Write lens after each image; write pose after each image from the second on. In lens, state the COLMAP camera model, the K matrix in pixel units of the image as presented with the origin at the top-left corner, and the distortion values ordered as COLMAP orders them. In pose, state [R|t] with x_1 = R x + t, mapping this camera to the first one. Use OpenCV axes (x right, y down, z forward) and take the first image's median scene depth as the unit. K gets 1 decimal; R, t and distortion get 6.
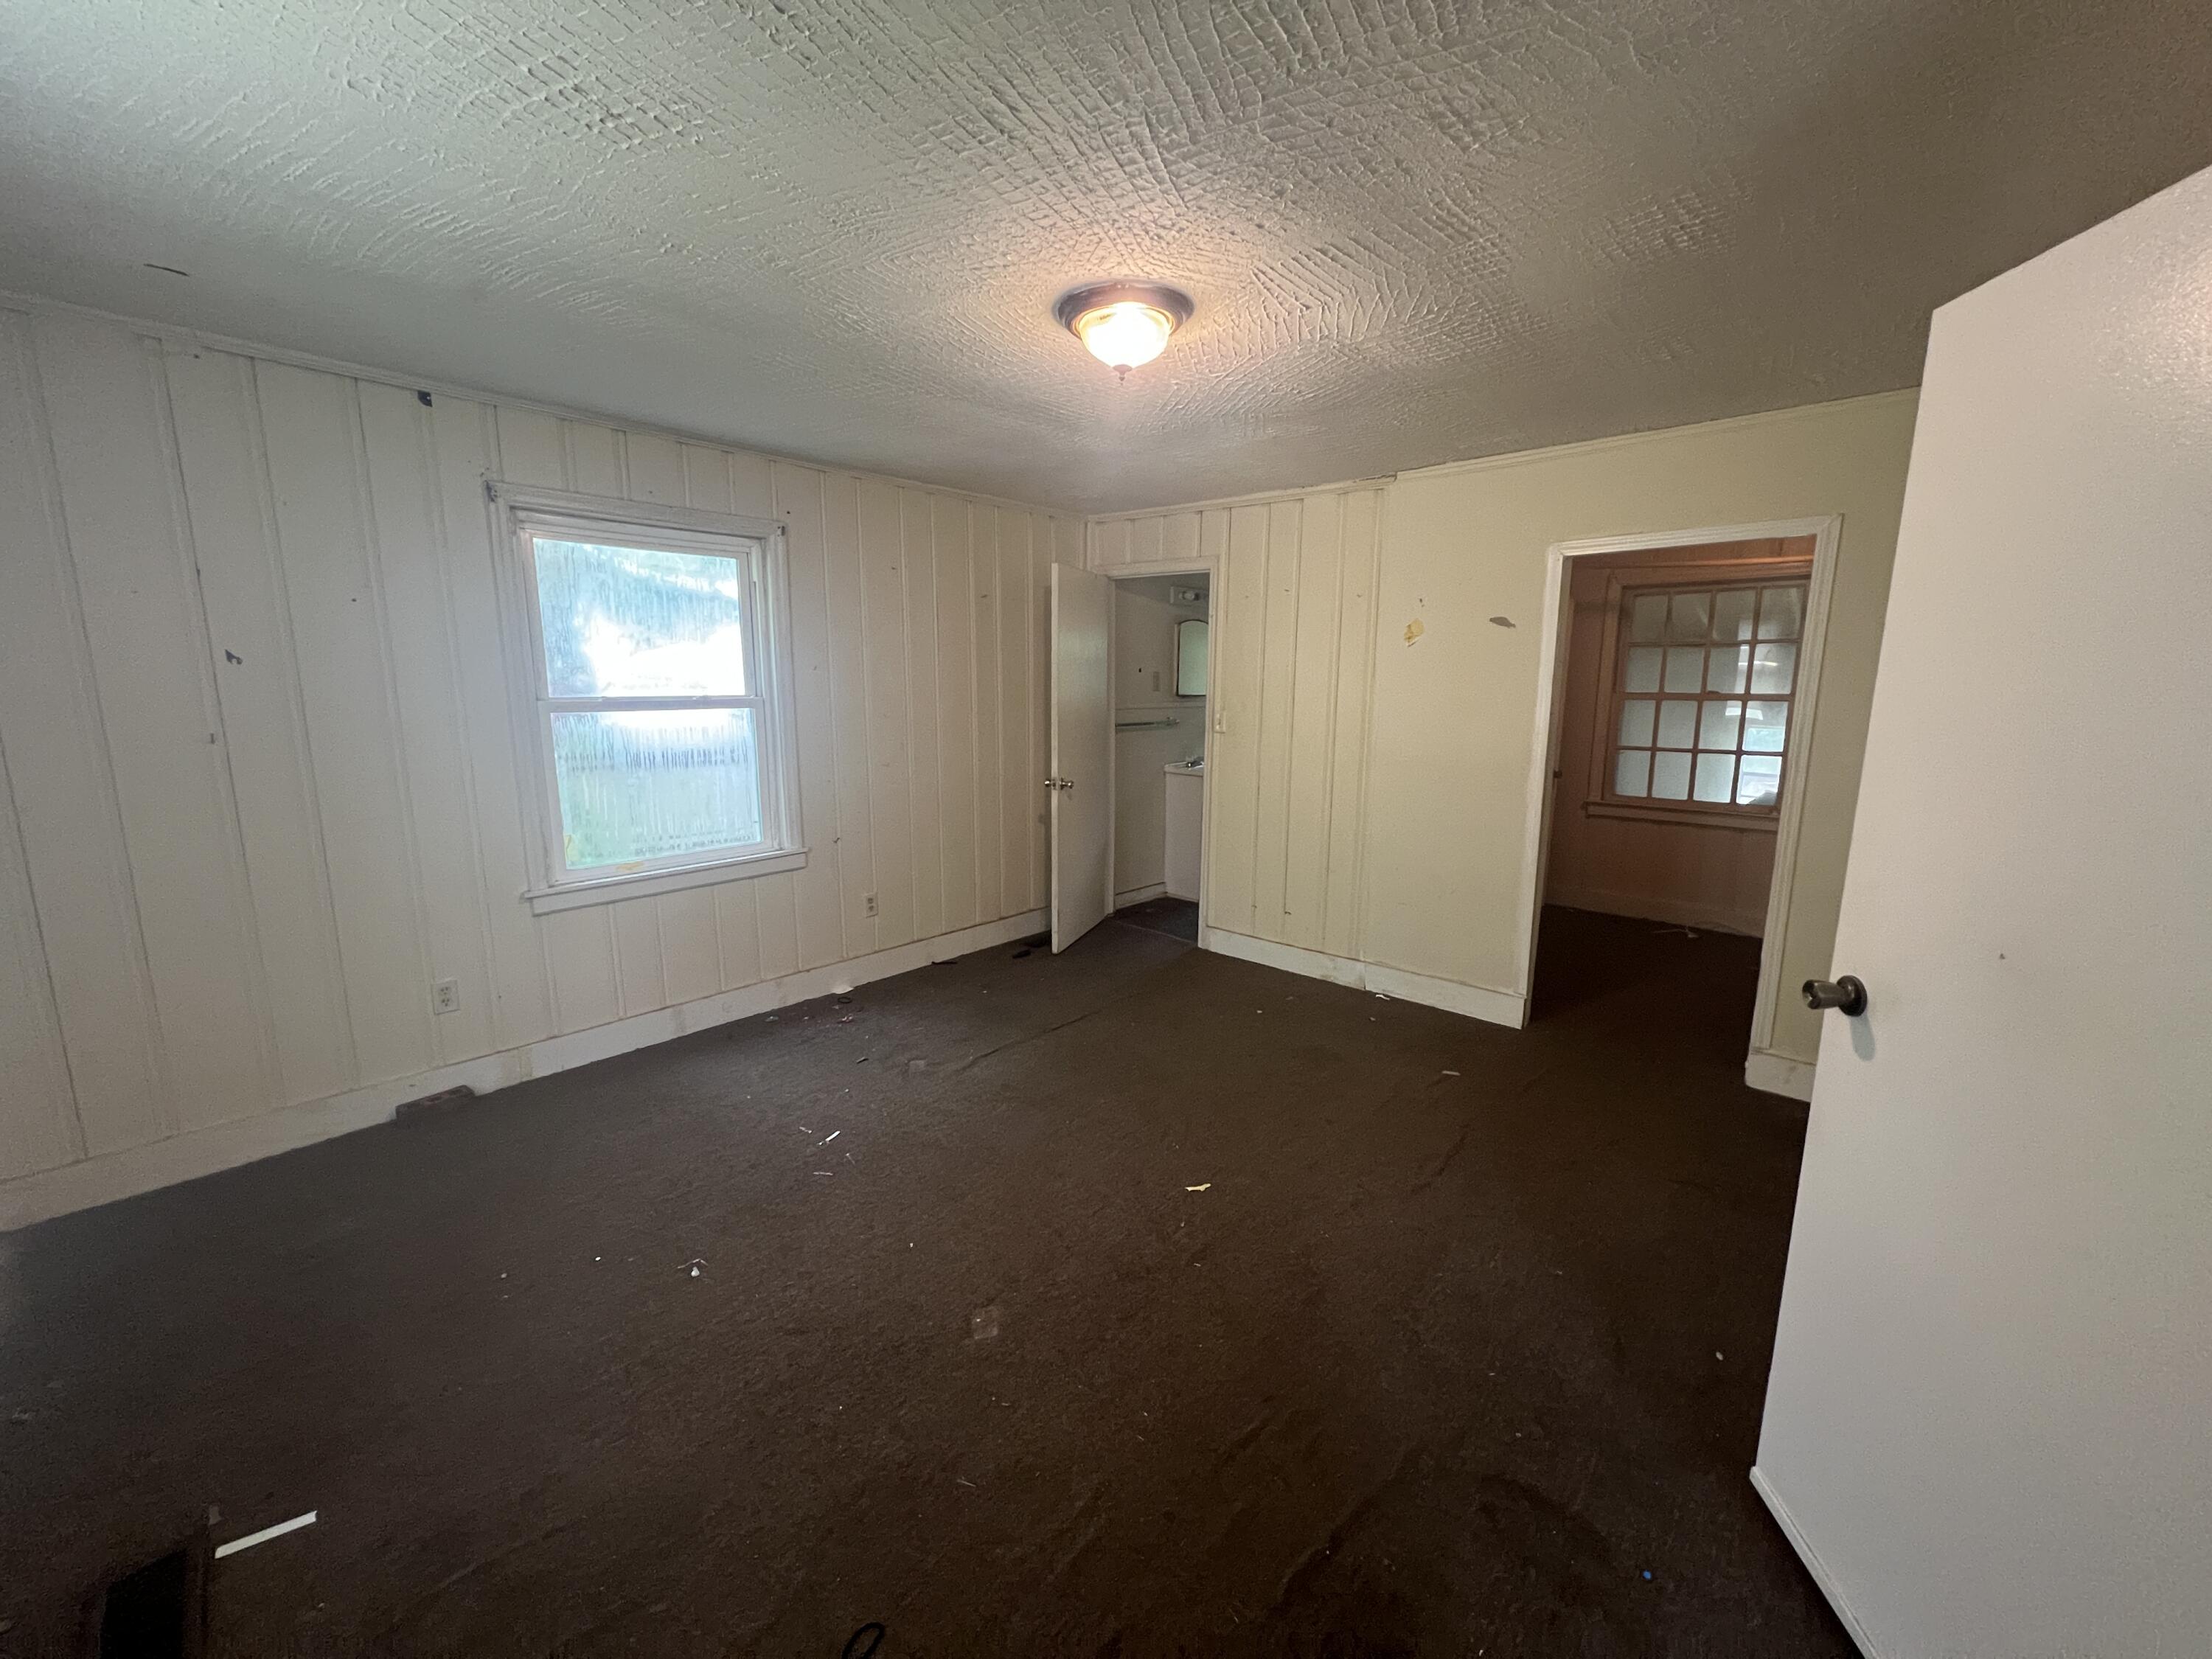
lens RADIAL K [[881.5, 0, 1102.1], [0, 881.5, 830.1], [0, 0, 1]] dist [0.001352, -0.000694]
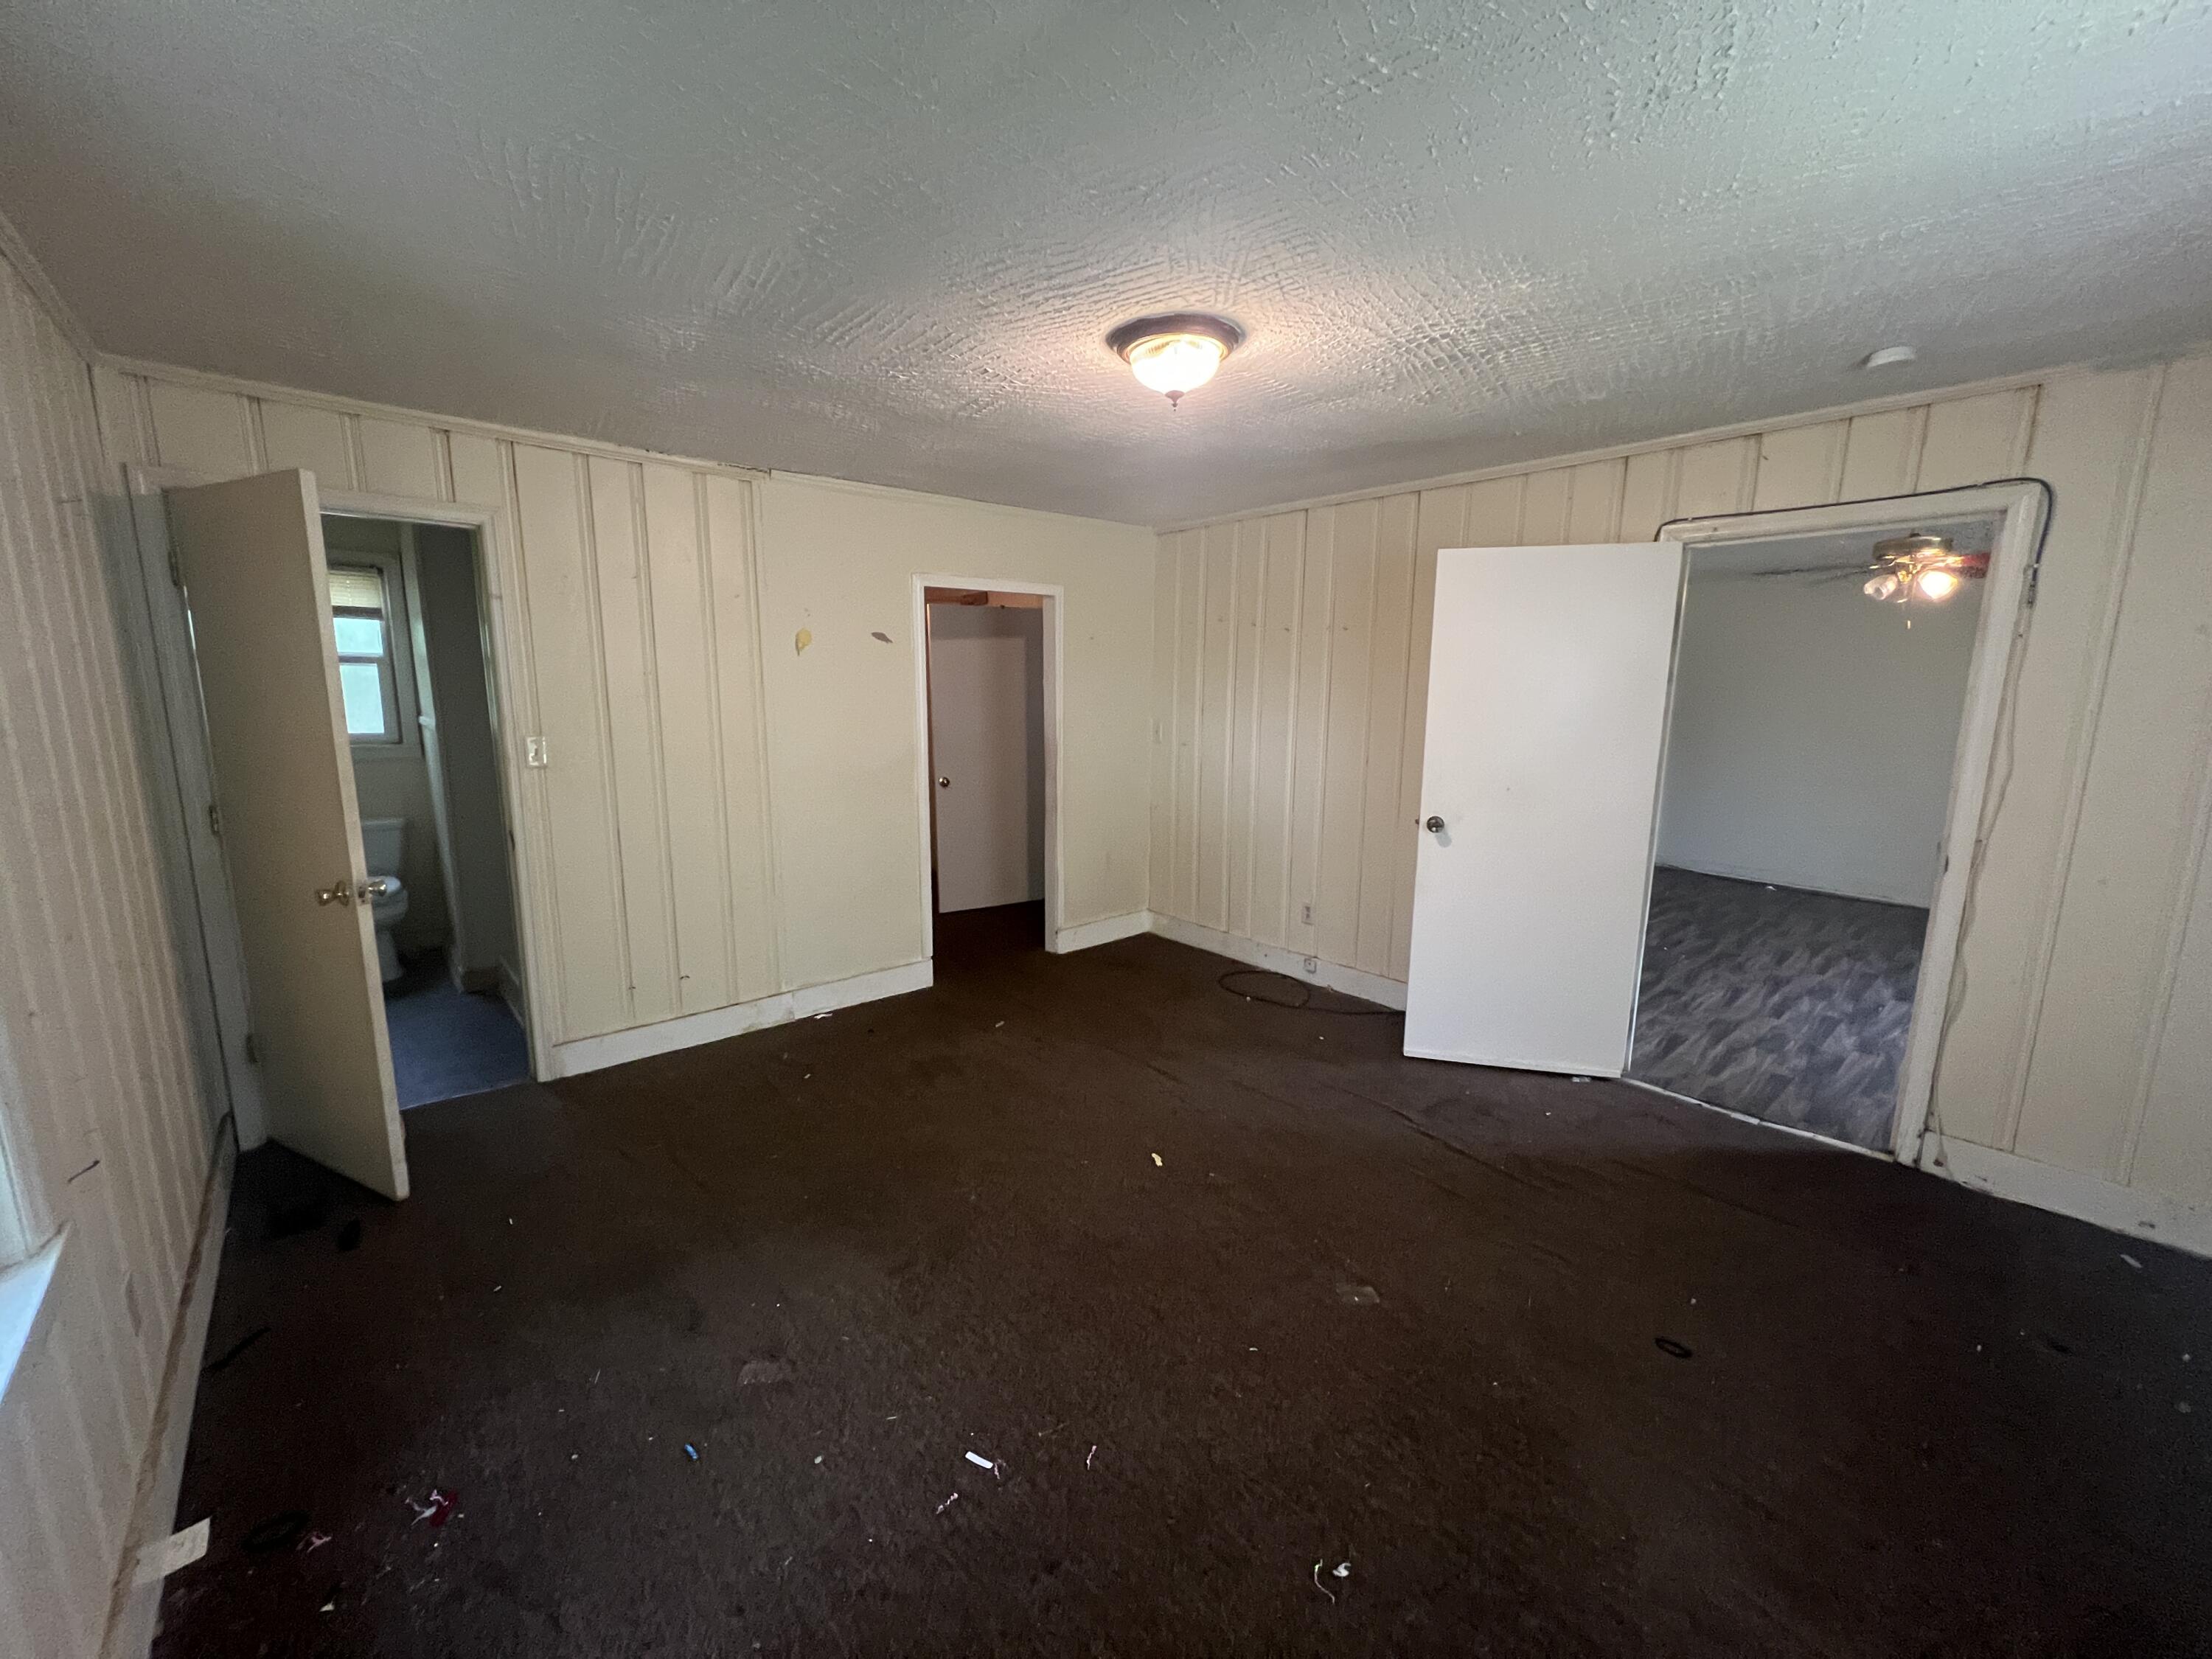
lens RADIAL K [[881.5, 0, 1105.6], [0, 881.5, 829.2], [0, 0, 1]] dist [0.001352, -0.000694]
pose [[0.117141, -0.167660, 0.978861, -0.575581], [0.161789, 0.975701, 0.147758, -0.107410], [-0.979848, 0.141060, 0.141420, 0.542154]]
